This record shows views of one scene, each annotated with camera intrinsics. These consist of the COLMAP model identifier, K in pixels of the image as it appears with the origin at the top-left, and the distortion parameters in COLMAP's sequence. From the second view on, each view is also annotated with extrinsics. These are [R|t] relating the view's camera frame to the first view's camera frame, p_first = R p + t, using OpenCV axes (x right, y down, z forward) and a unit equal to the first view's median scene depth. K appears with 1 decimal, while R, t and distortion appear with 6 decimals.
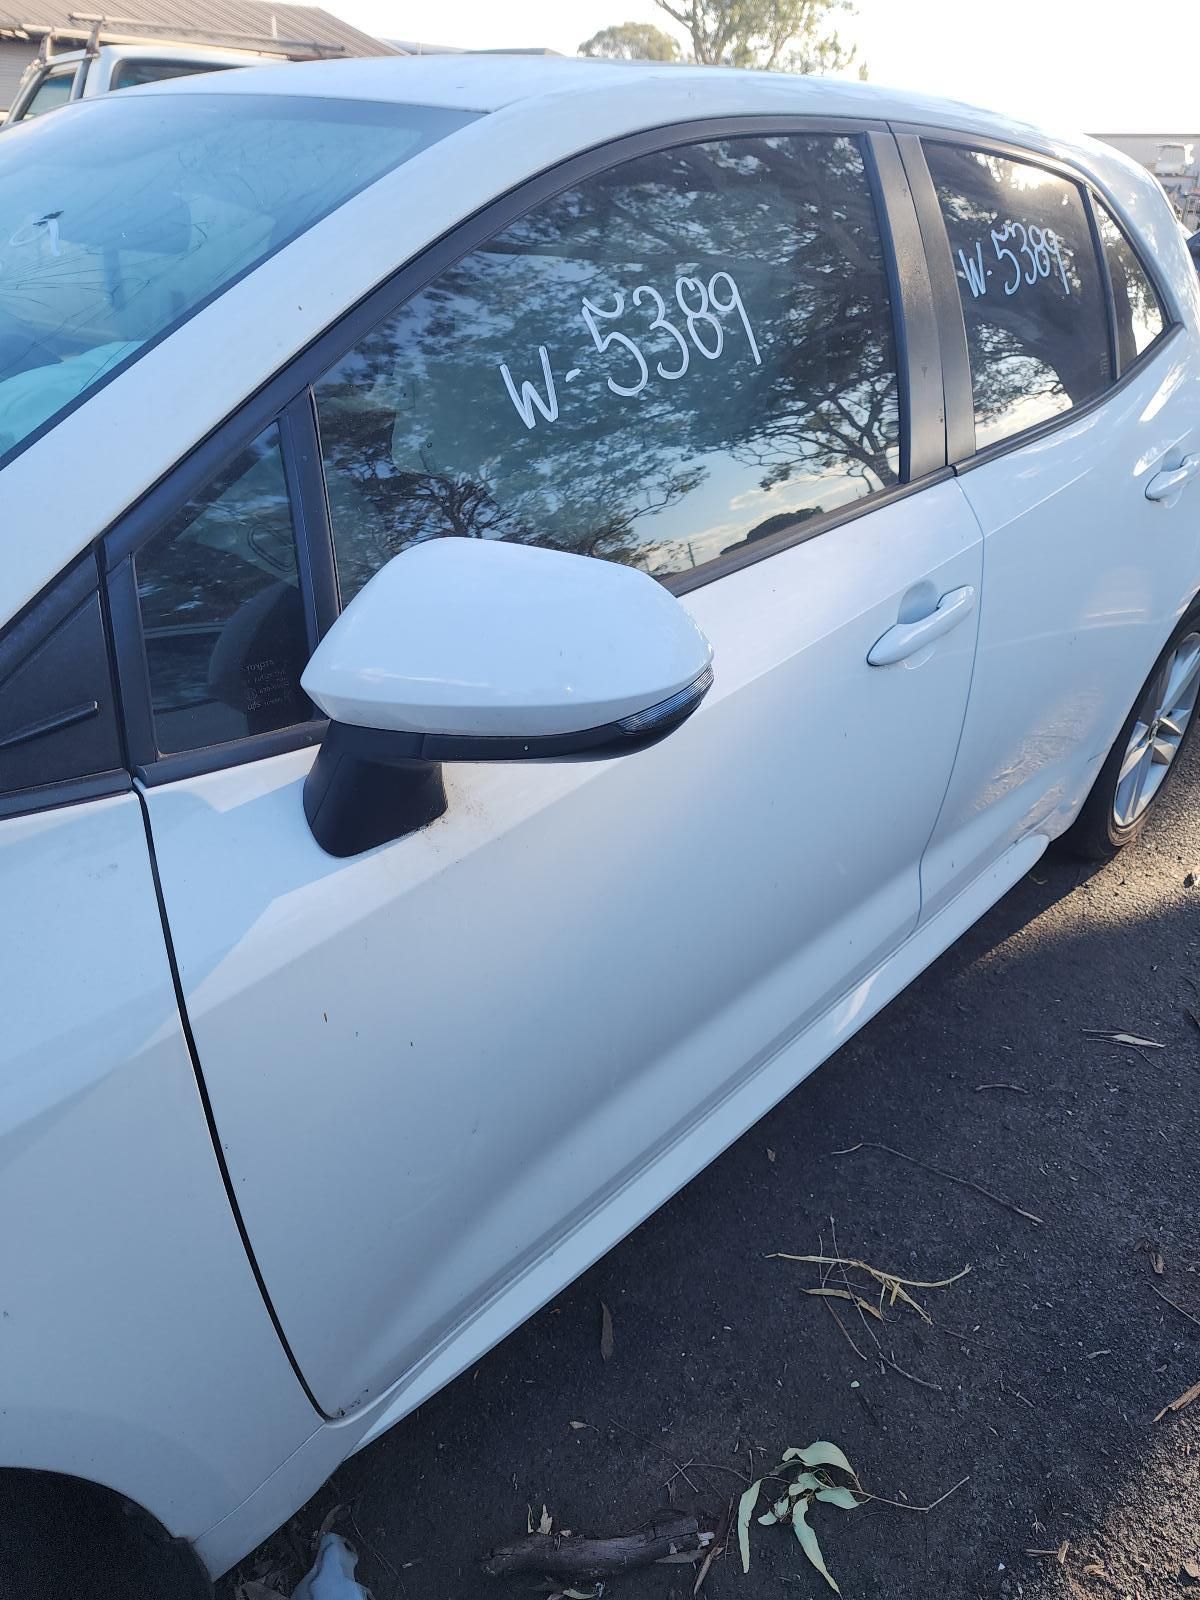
lens RADIAL K [[1092.7, 0, 607.9], [0, 1092.7, 794.3], [0, 0, 1]] dist [0.012571, -0.012814]
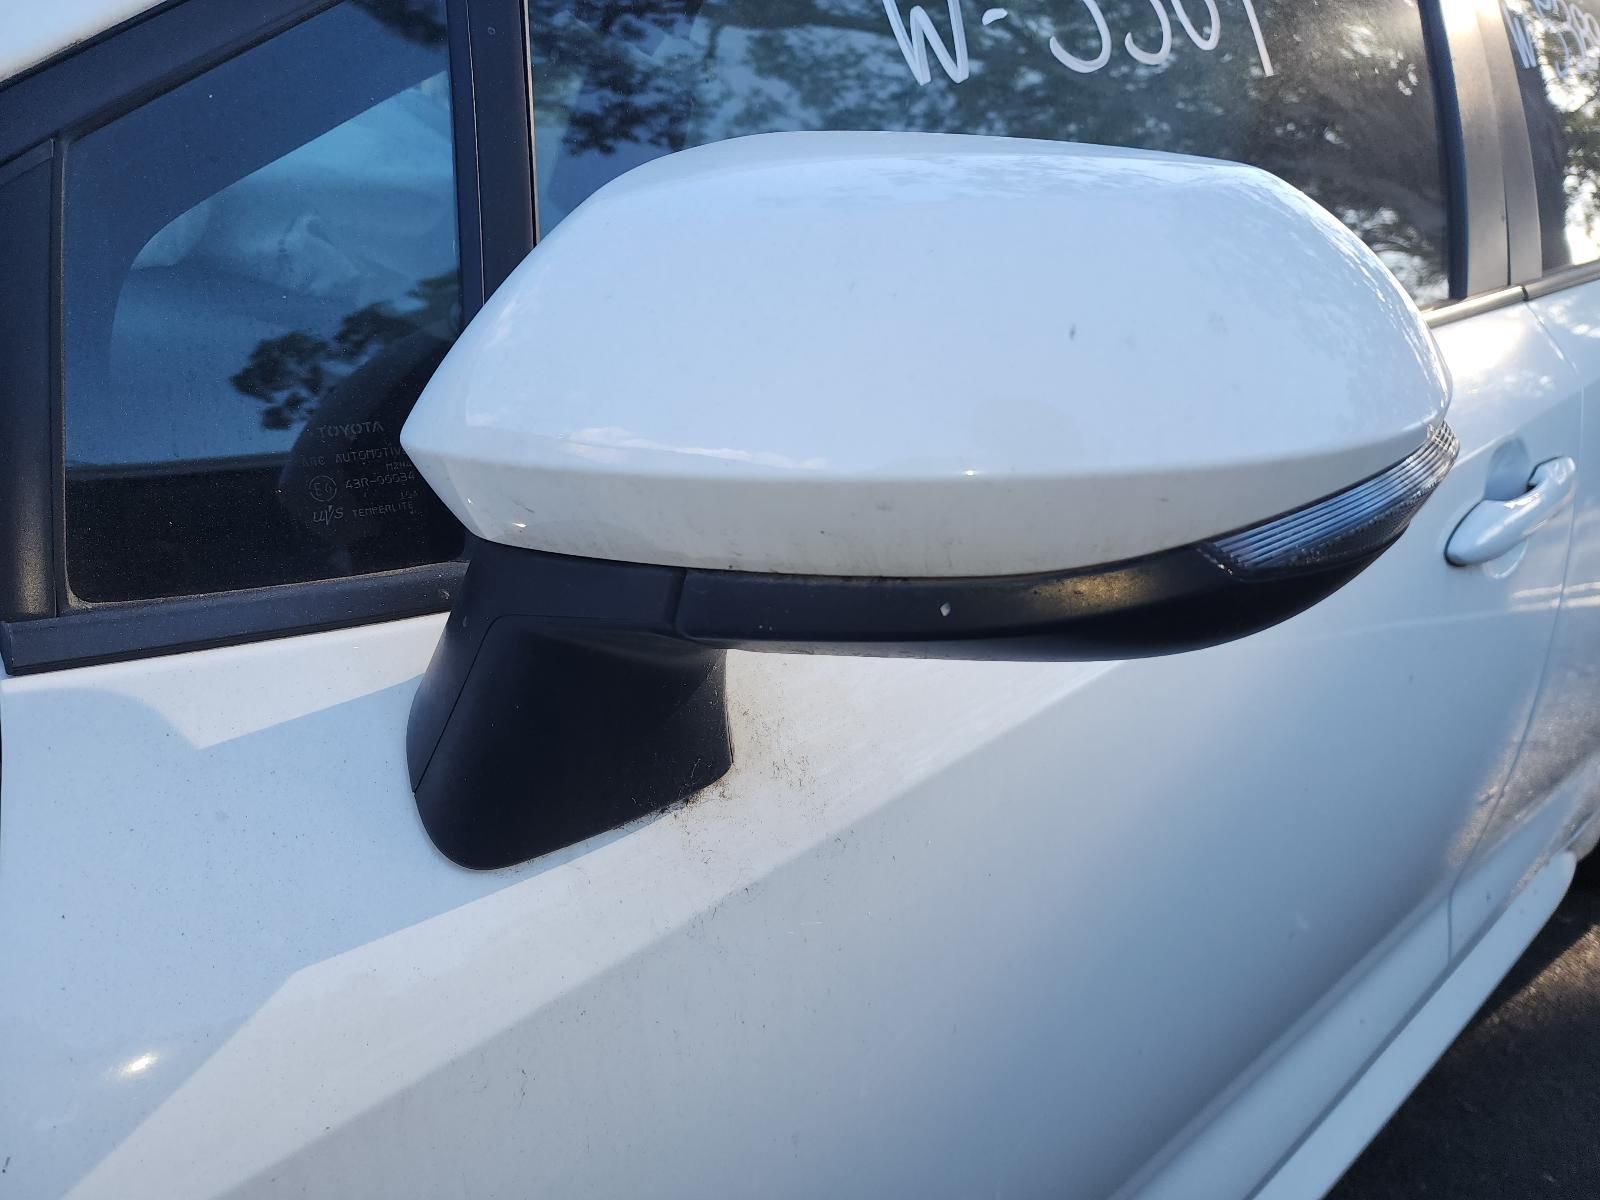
lens RADIAL K [[1092.7, 0, 795.1], [0, 1092.7, 586.8], [0, 0, 1]] dist [0.012571, -0.012814]
pose [[0.994363, 0.034861, -0.100136, -0.077488], [-0.050339, 0.986400, -0.156466, 0.009551], [0.093319, 0.160625, 0.982594, 0.537385]]
